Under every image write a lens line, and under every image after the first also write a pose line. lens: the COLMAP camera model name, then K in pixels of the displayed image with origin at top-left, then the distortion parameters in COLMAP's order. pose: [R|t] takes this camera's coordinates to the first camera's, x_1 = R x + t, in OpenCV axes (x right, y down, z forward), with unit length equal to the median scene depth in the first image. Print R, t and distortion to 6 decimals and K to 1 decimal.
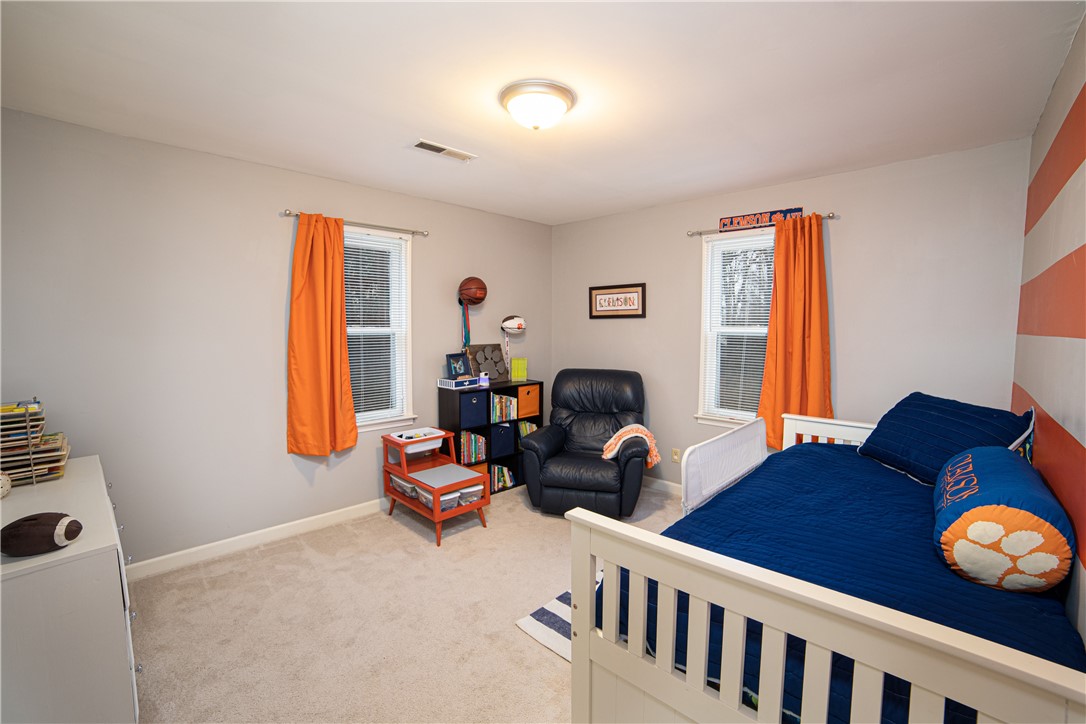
lens RADIAL K [[441.6, 0, 548.1], [0, 441.6, 359.2], [0, 0, 1]] dist [-0.108573, 0.038742]
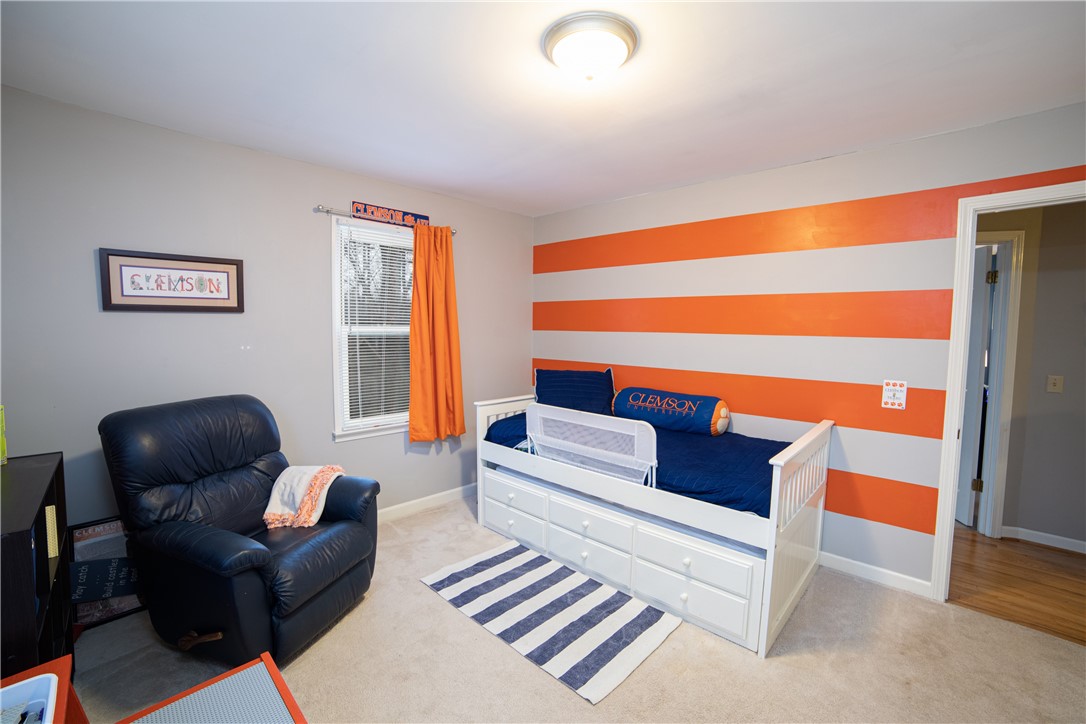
lens RADIAL K [[441.6, 0, 548.1], [0, 441.6, 359.2], [0, 0, 1]] dist [-0.108573, 0.038742]
pose [[0.027468, -0.069413, 0.997210, -0.412523], [0.065347, 0.995577, 0.067499, -0.036812], [-0.997484, 0.063311, 0.031883, 0.525352]]
